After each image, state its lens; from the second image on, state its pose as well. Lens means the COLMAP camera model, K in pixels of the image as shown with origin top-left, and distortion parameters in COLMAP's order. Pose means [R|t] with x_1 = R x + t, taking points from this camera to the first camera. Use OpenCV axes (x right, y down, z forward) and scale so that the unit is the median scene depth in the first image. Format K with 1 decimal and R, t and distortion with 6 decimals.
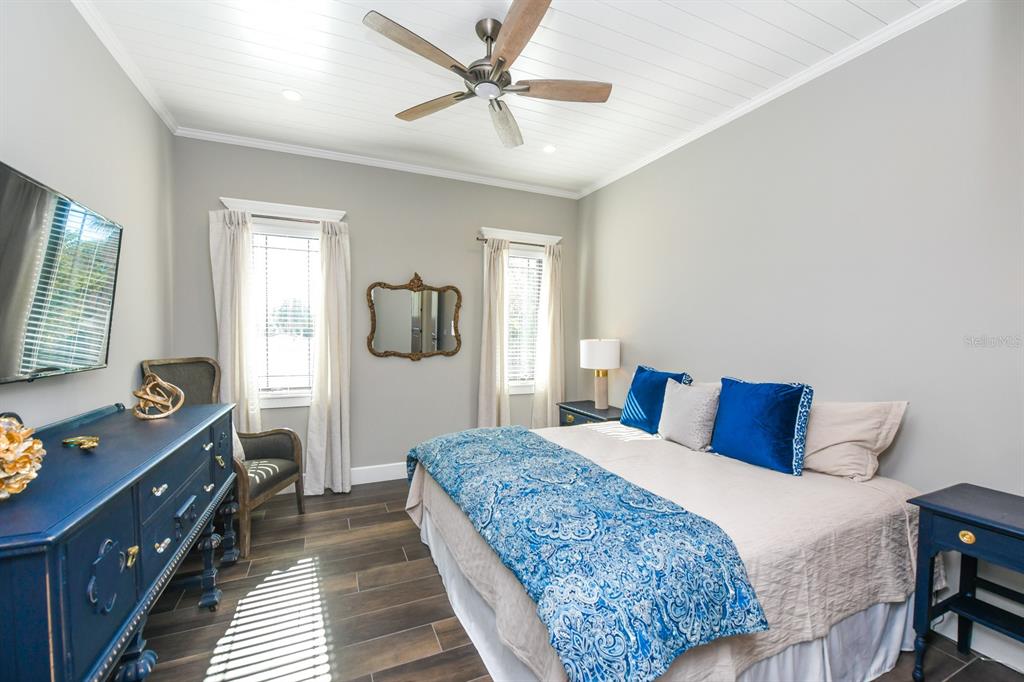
lens RADIAL K [[421.4, 0, 502.4], [0, 421.4, 335.6], [0, 0, 1]] dist [-0.012030, -0.000235]
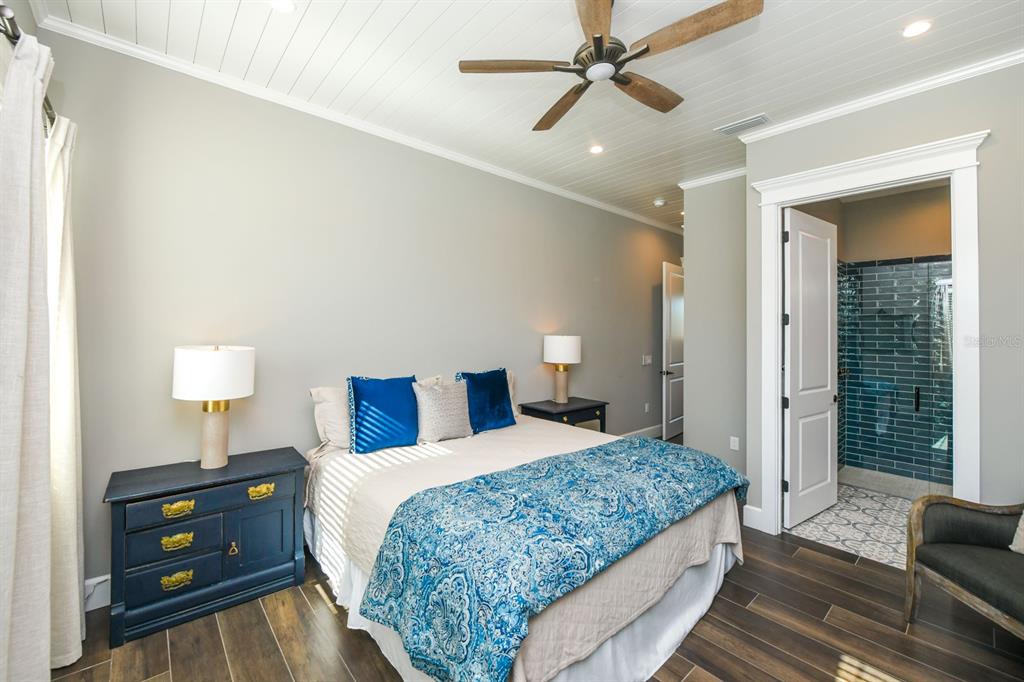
lens RADIAL K [[397.0, 0, 509.6], [0, 397.0, 335.1], [0, 0, 1]] dist [-0.009990, -0.000128]
pose [[-0.319272, -0.013021, 0.947574, -0.574315], [0.004212, 0.999876, 0.015158, -0.021016], [-0.947654, 0.008831, -0.319178, 1.094880]]
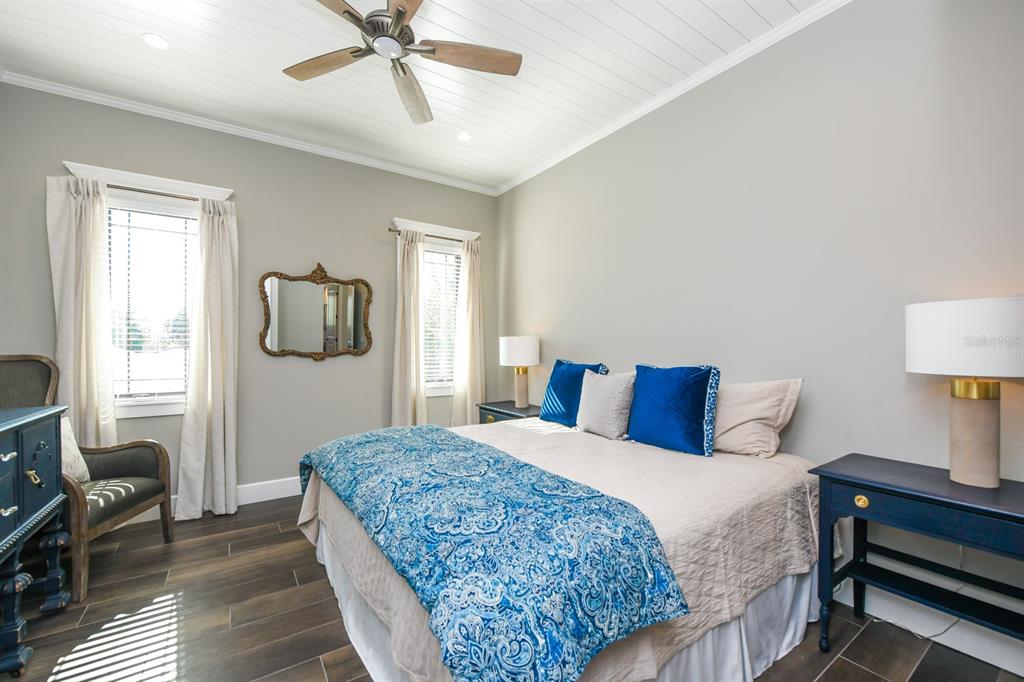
lens RADIAL K [[421.4, 0, 502.4], [0, 421.4, 335.6], [0, 0, 1]] dist [-0.012030, -0.000235]
pose [[0.985125, -0.007433, 0.171680, 0.048804], [0.012817, 0.999460, -0.030271, 0.070140], [-0.171363, 0.032021, 0.984688, 0.087082]]
